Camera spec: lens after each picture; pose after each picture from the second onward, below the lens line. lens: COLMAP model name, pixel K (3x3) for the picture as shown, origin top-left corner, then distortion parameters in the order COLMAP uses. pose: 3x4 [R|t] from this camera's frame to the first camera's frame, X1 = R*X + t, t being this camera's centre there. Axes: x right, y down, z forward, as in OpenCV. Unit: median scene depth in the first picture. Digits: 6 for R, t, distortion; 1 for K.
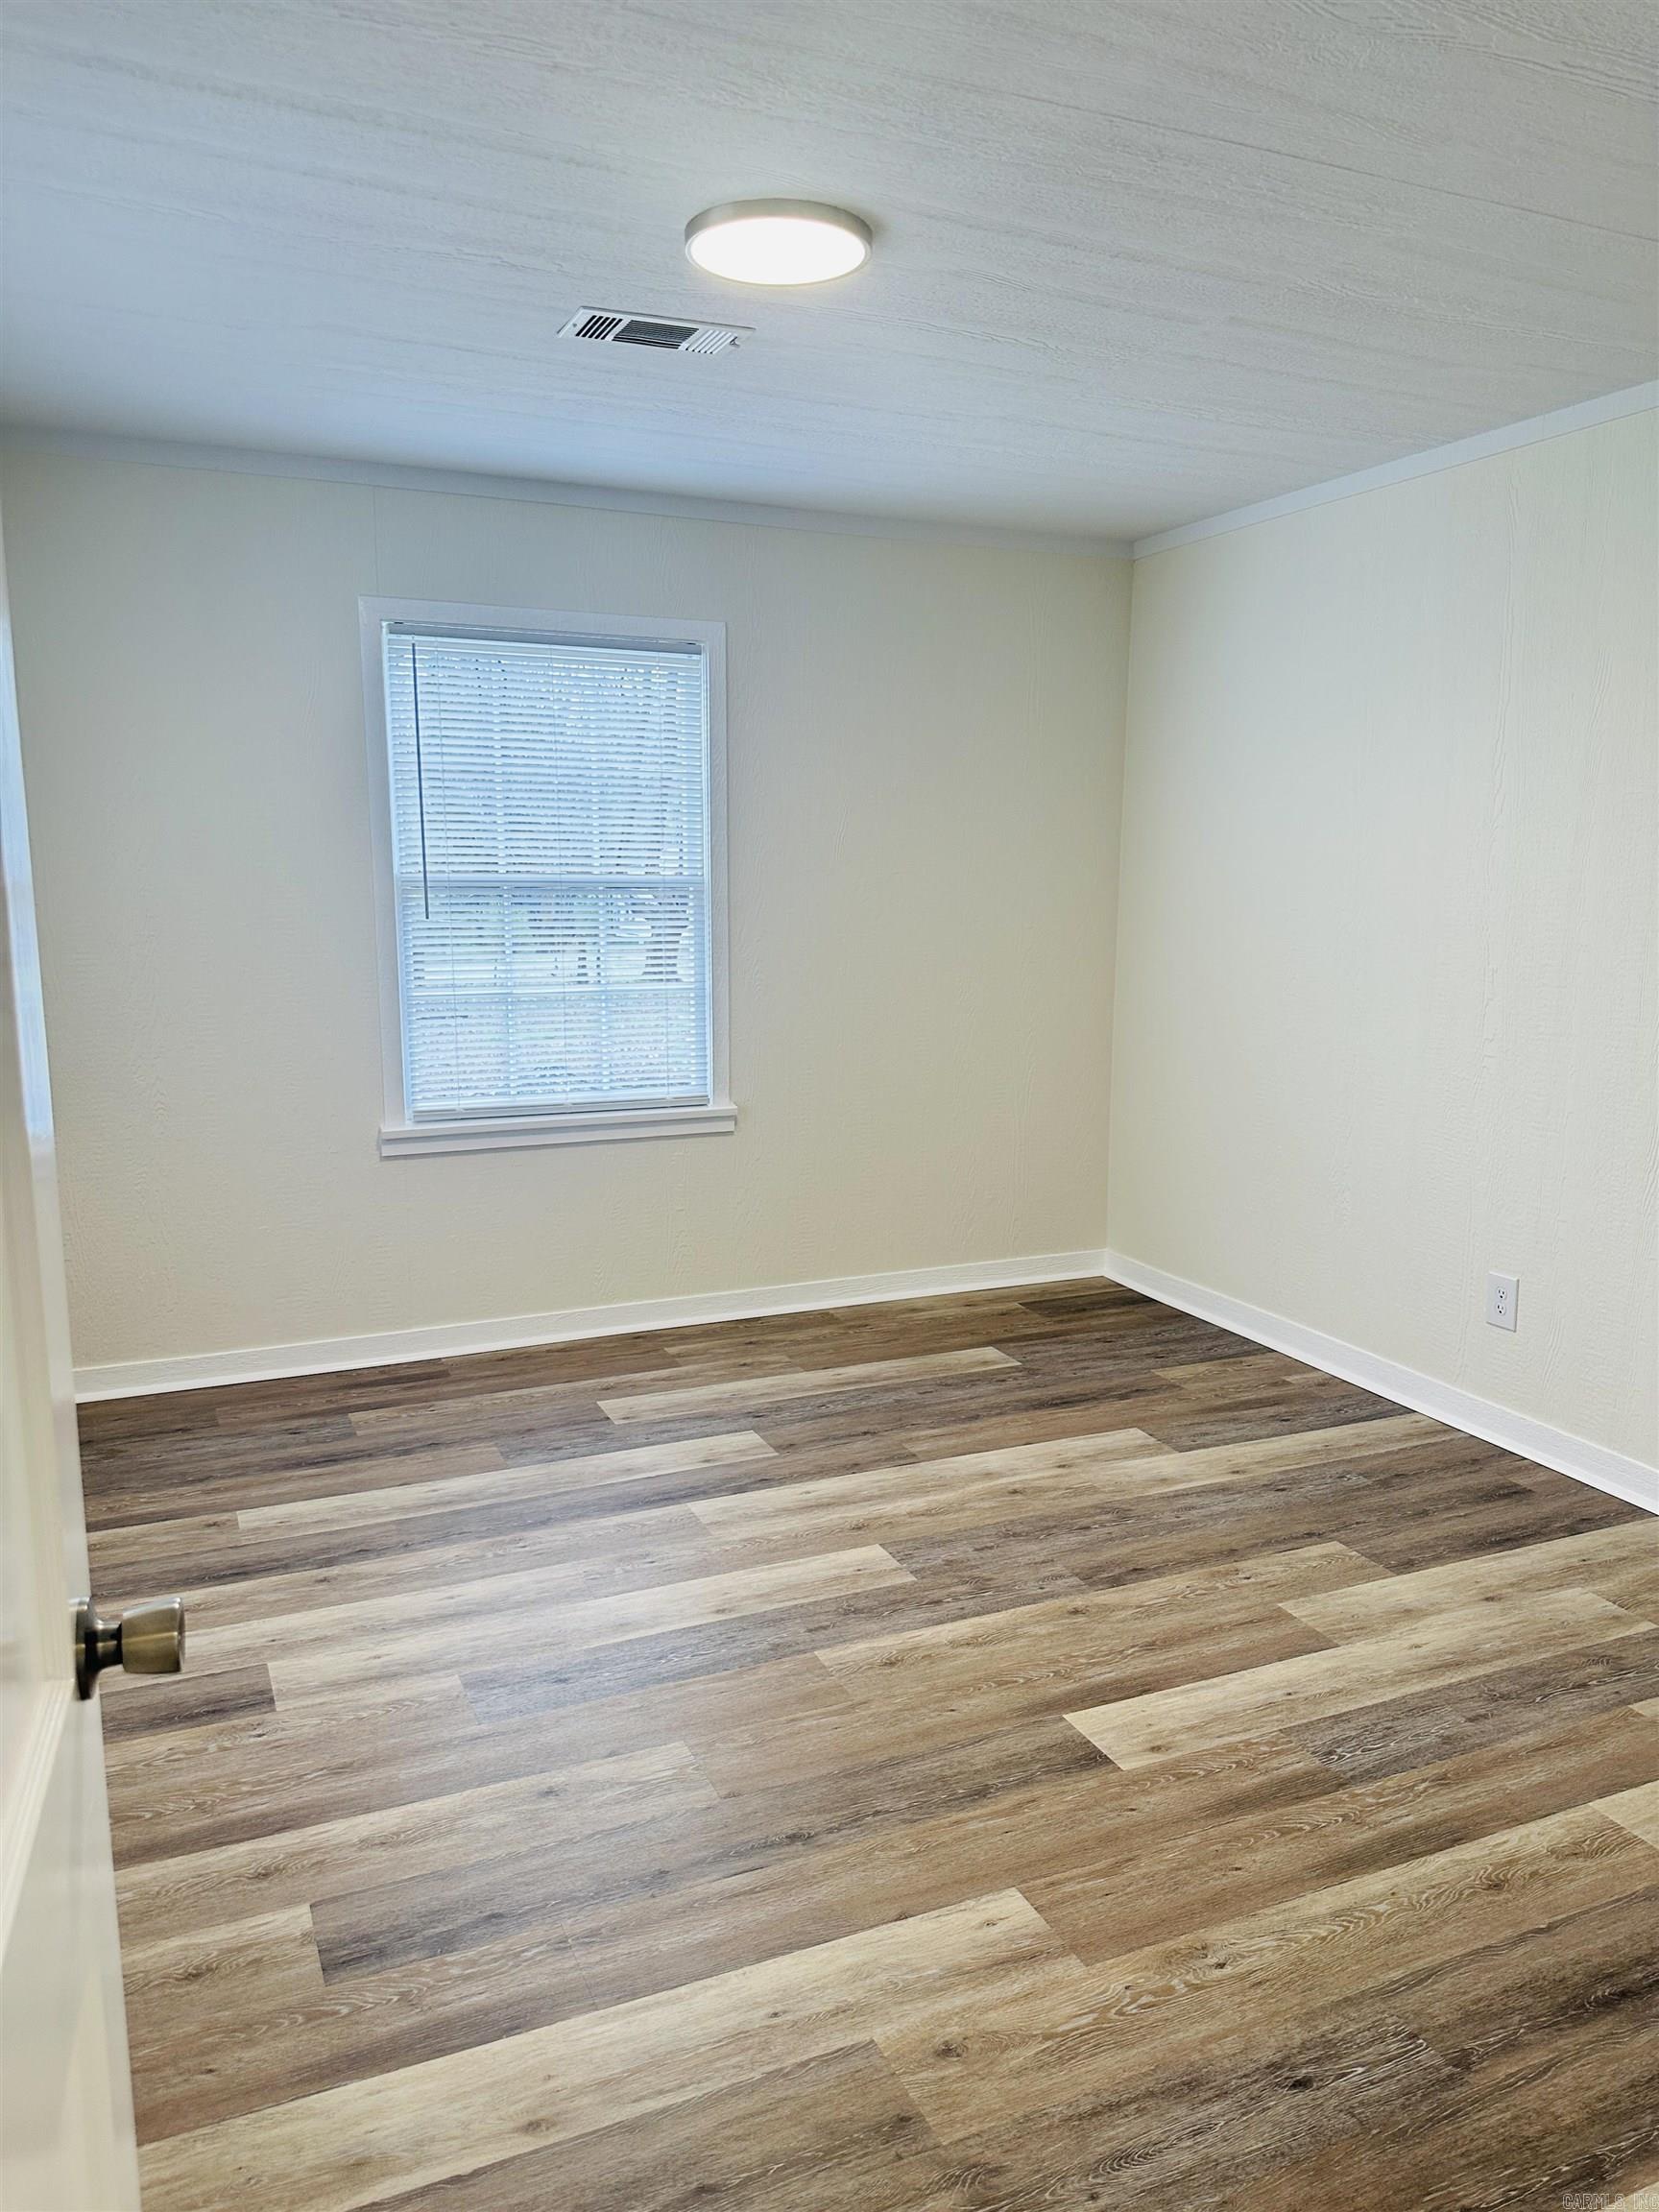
lens RADIAL K [[1564.1, 0, 829.9], [0, 1564.1, 1095.3], [0, 0, 1]] dist [0.030558, -0.031370]
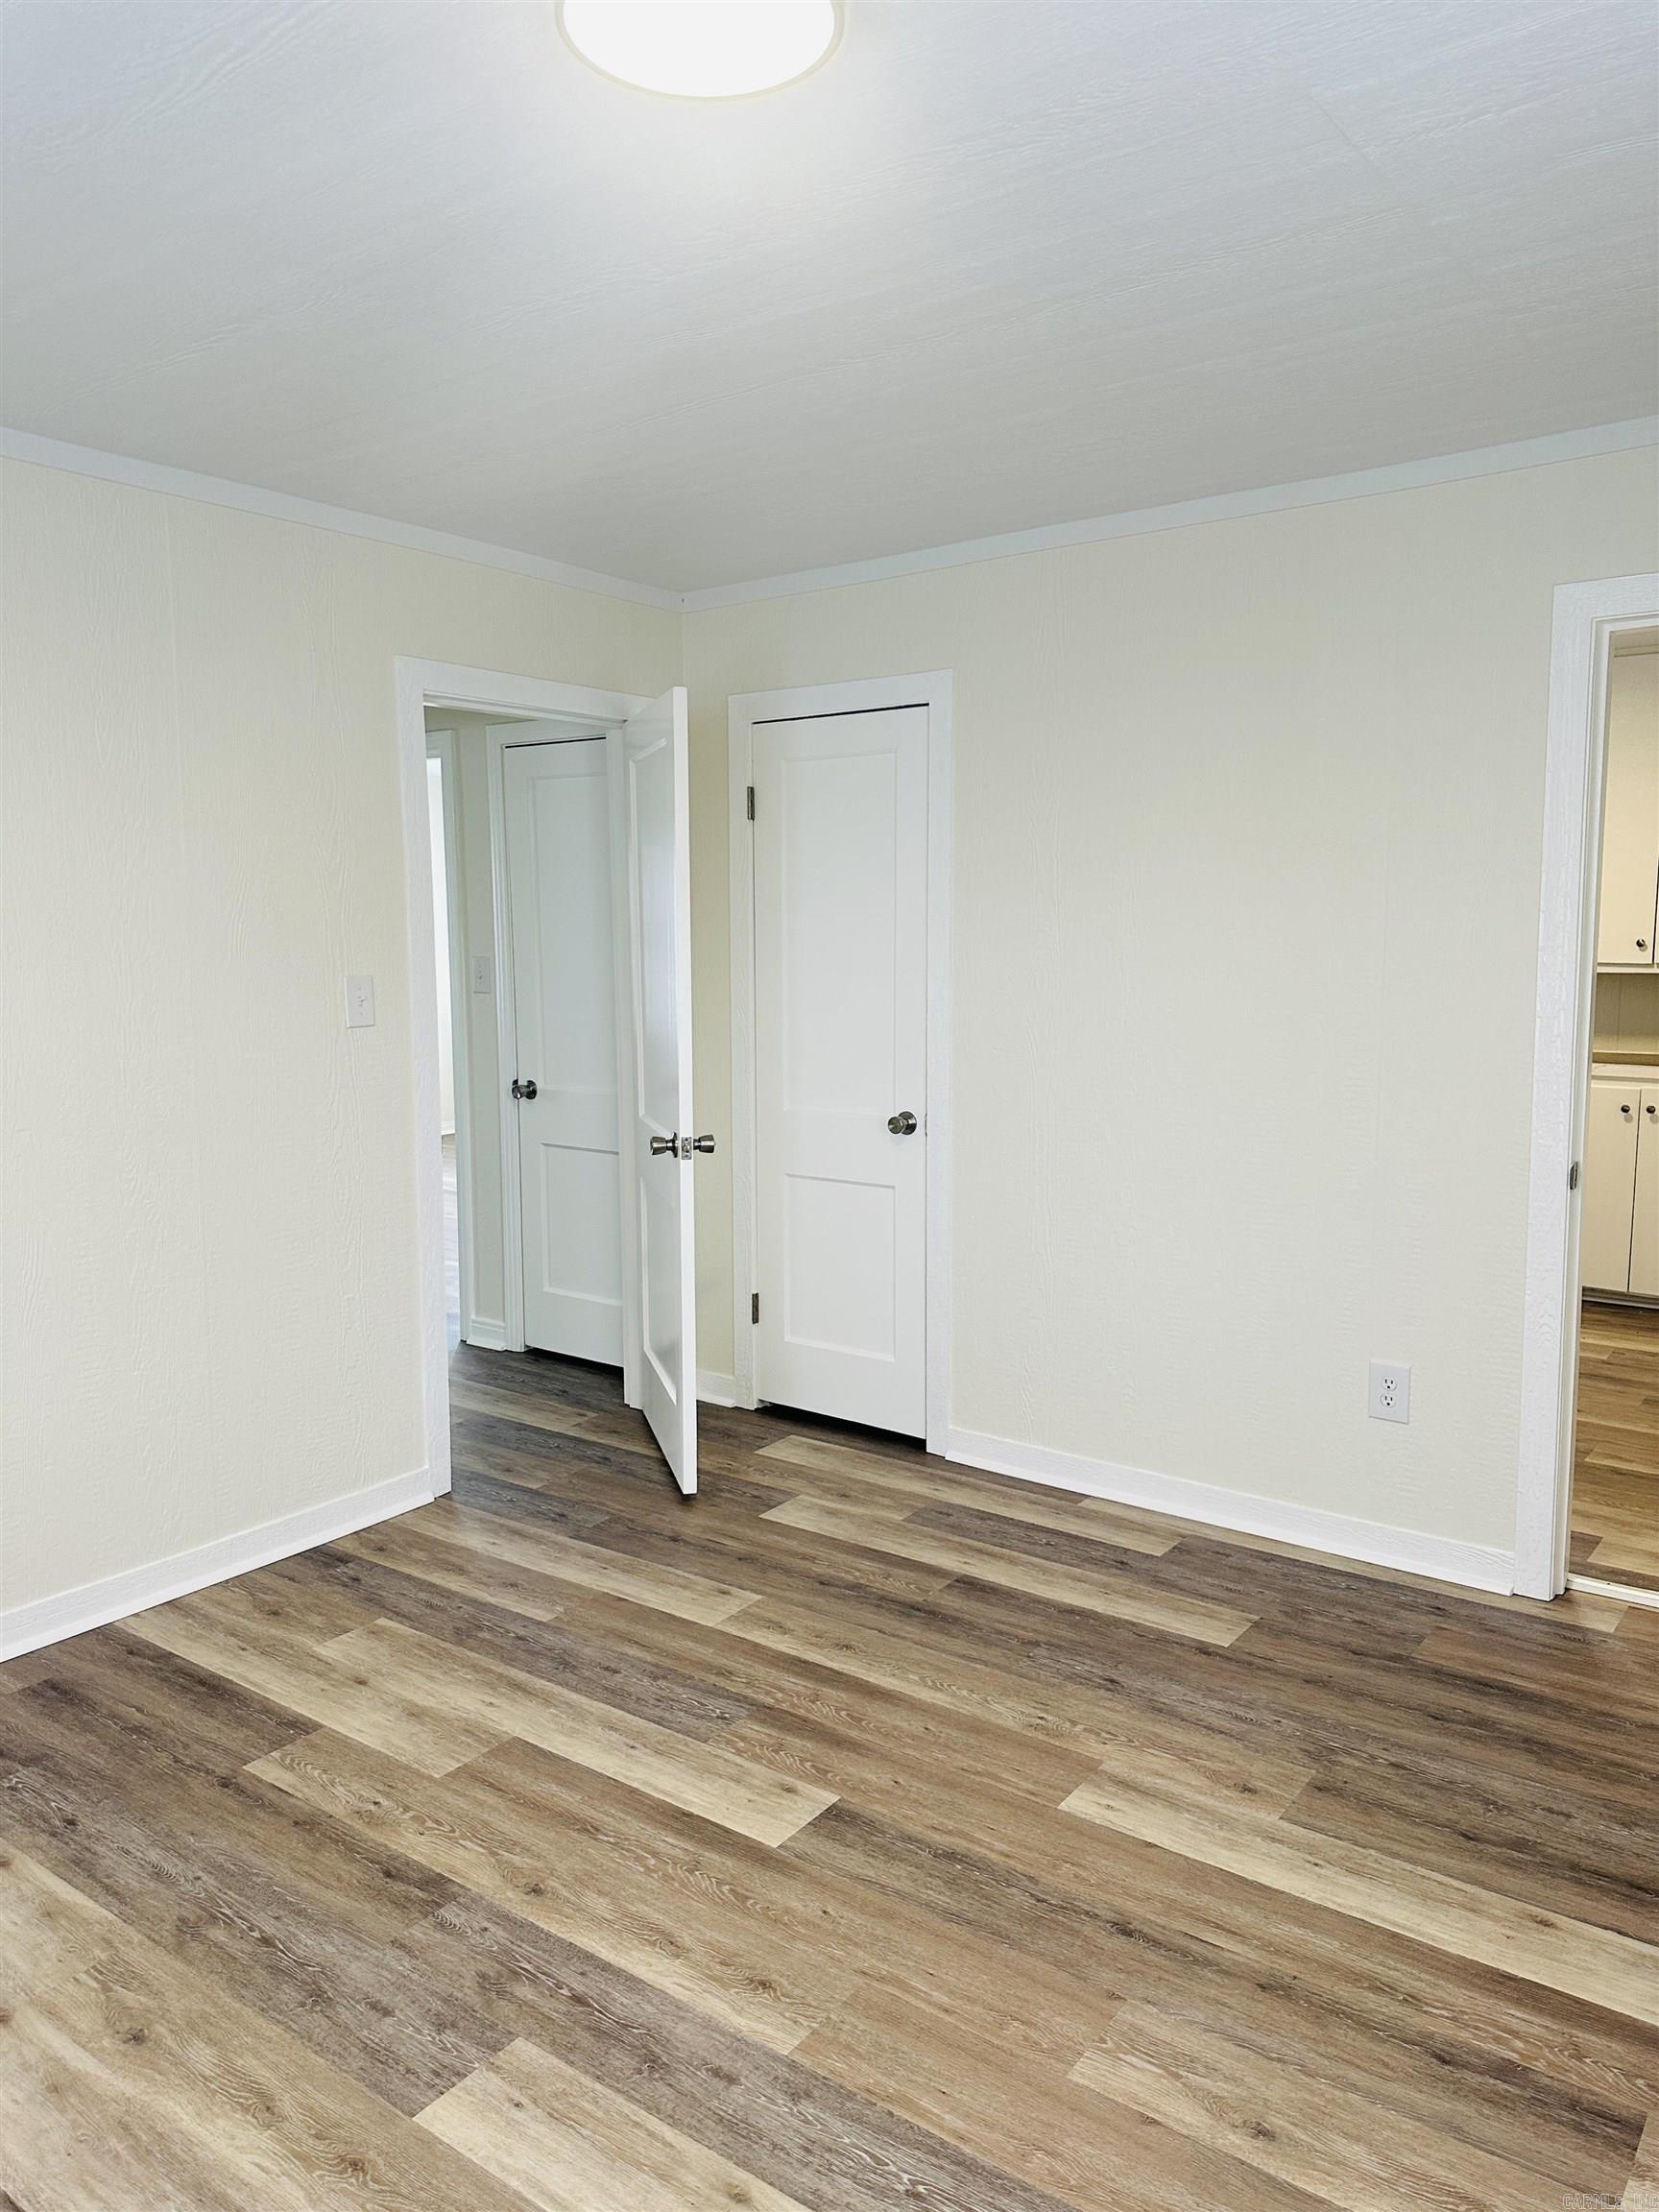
lens RADIAL K [[1564.1, 0, 823.1], [0, 1564.1, 1108.5], [0, 0, 1]] dist [0.030558, -0.031370]
pose [[-0.477923, -0.103241, 0.872313, -0.692070], [0.138873, 0.971699, 0.191090, -0.228482], [-0.867355, 0.212467, -0.450060, 1.406945]]
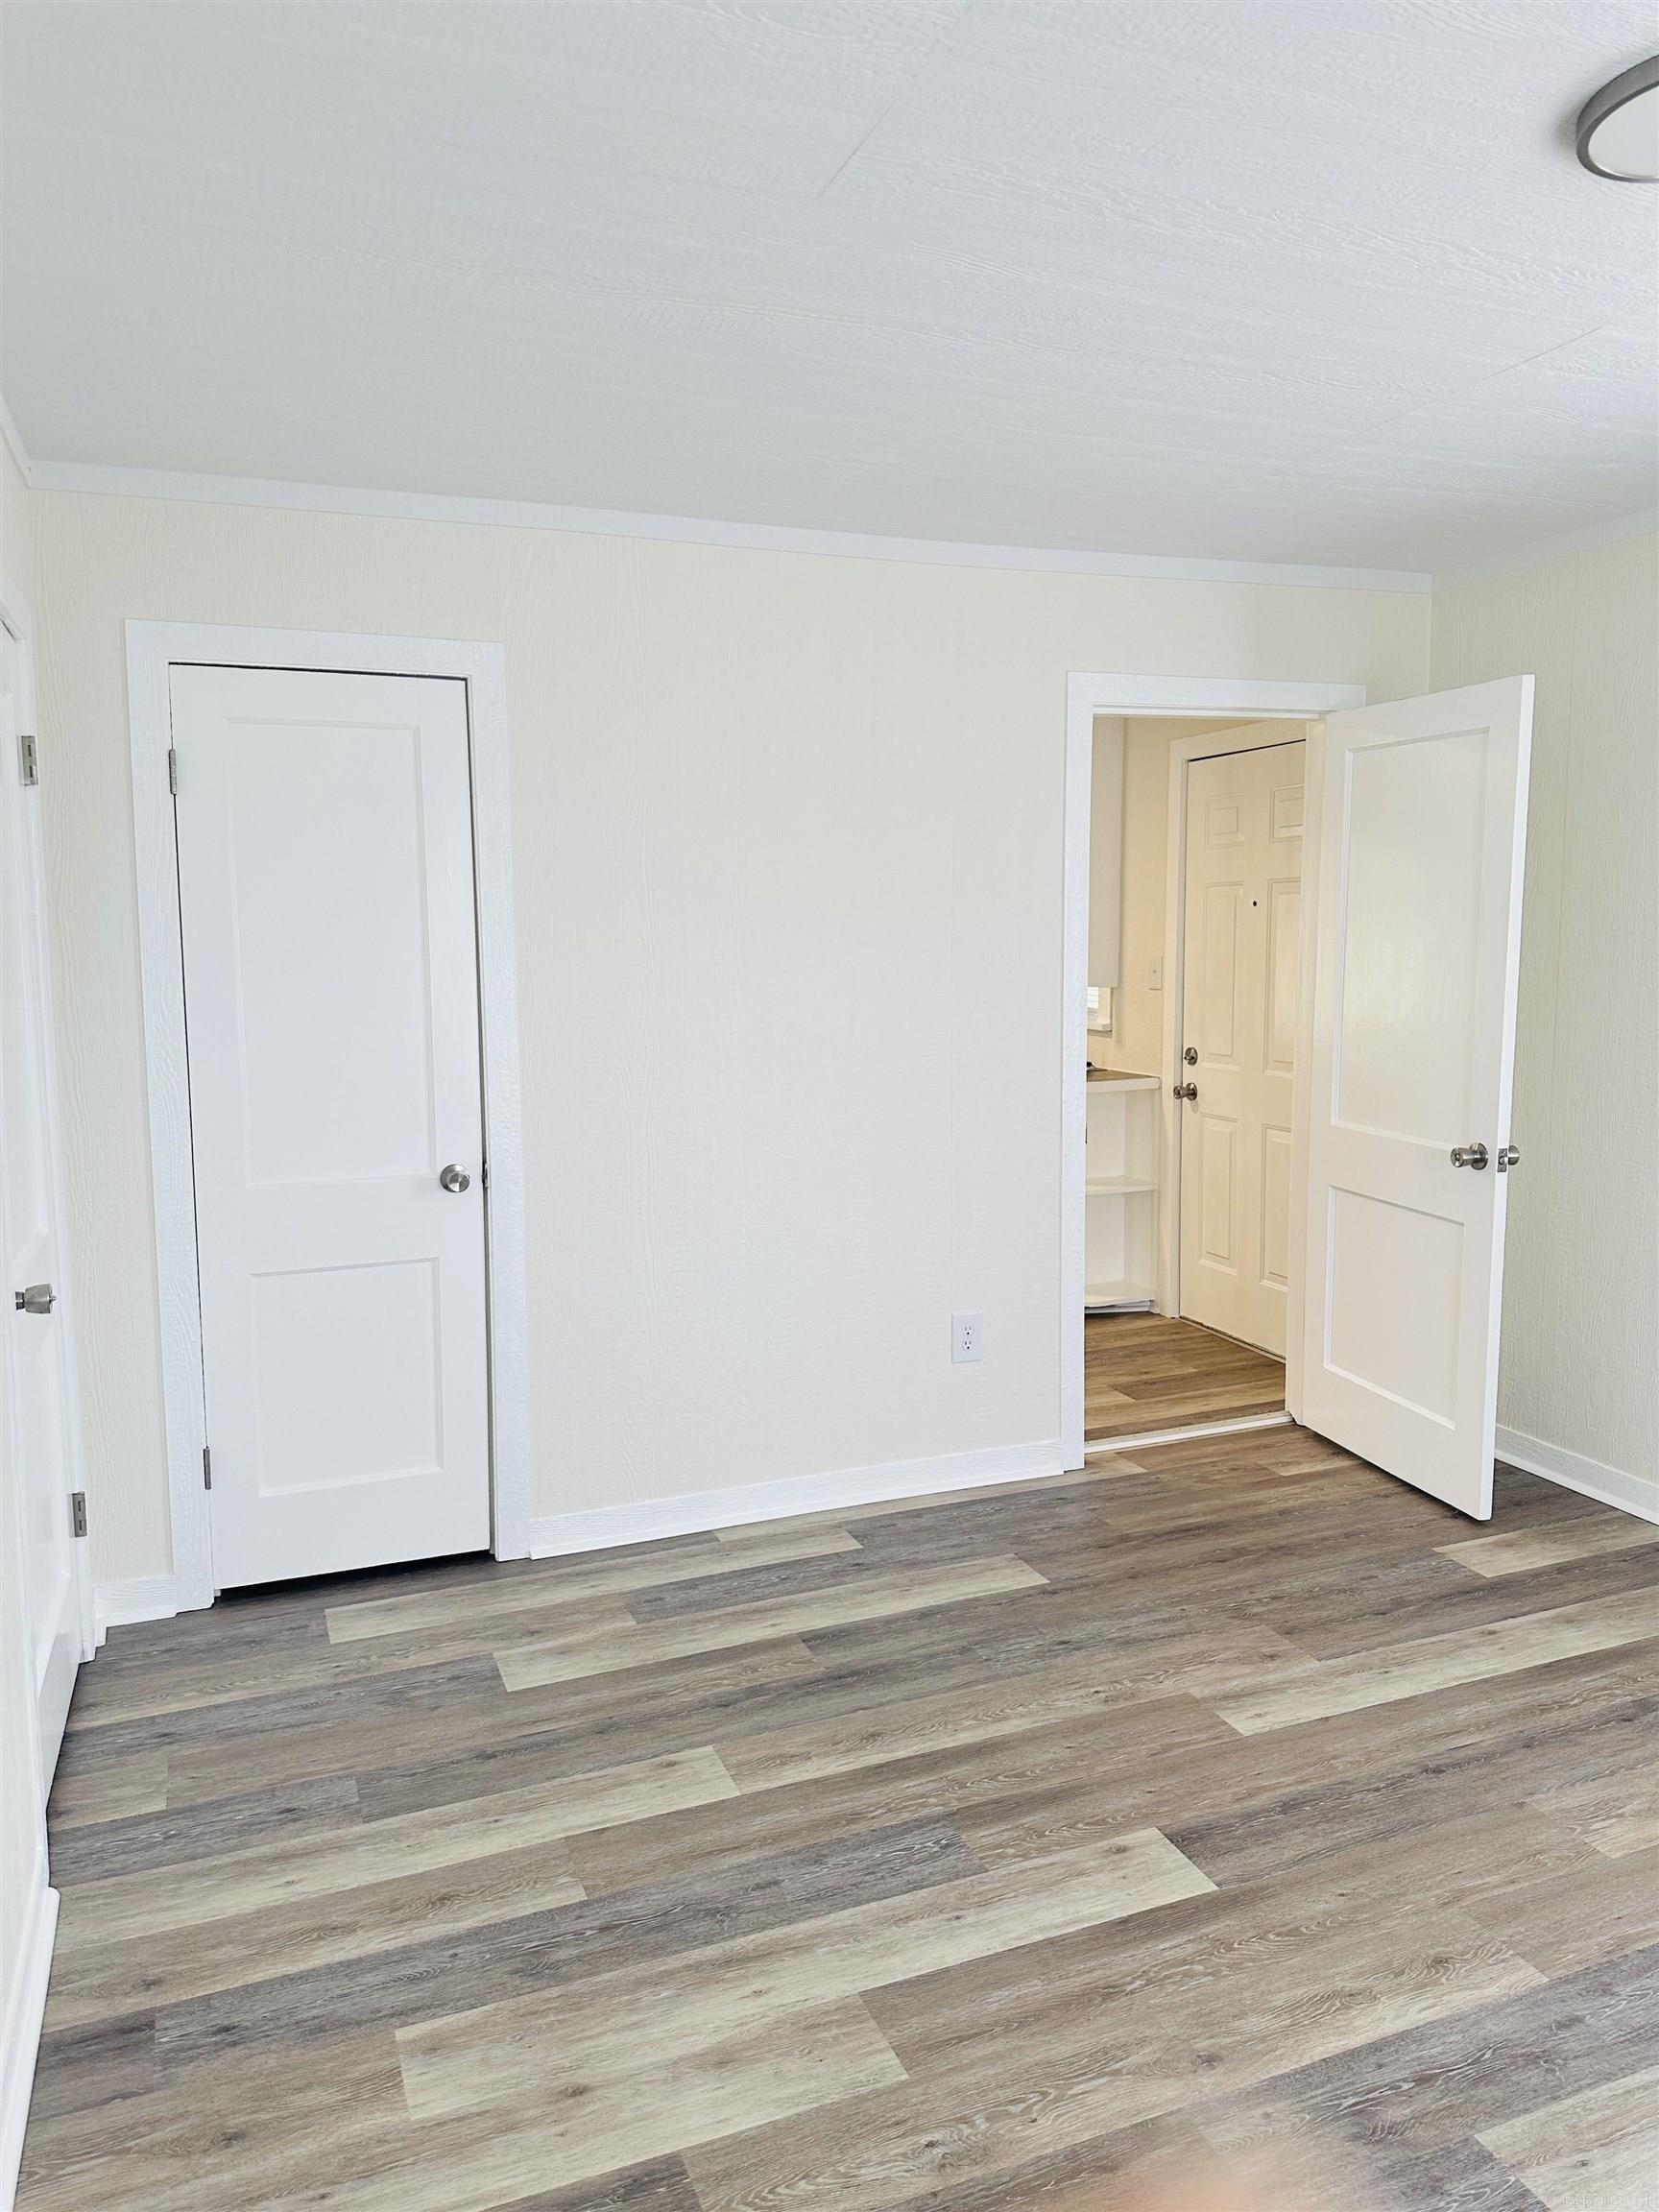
lens RADIAL K [[1564.1, 0, 818.7], [0, 1564.1, 1097.0], [0, 0, 1]] dist [0.030558, -0.031370]
pose [[-0.998118, 0.002179, 0.061281, 0.349424], [0.018253, 0.964623, 0.263001, -0.322741], [-0.058540, 0.263625, -0.962847, 1.917636]]
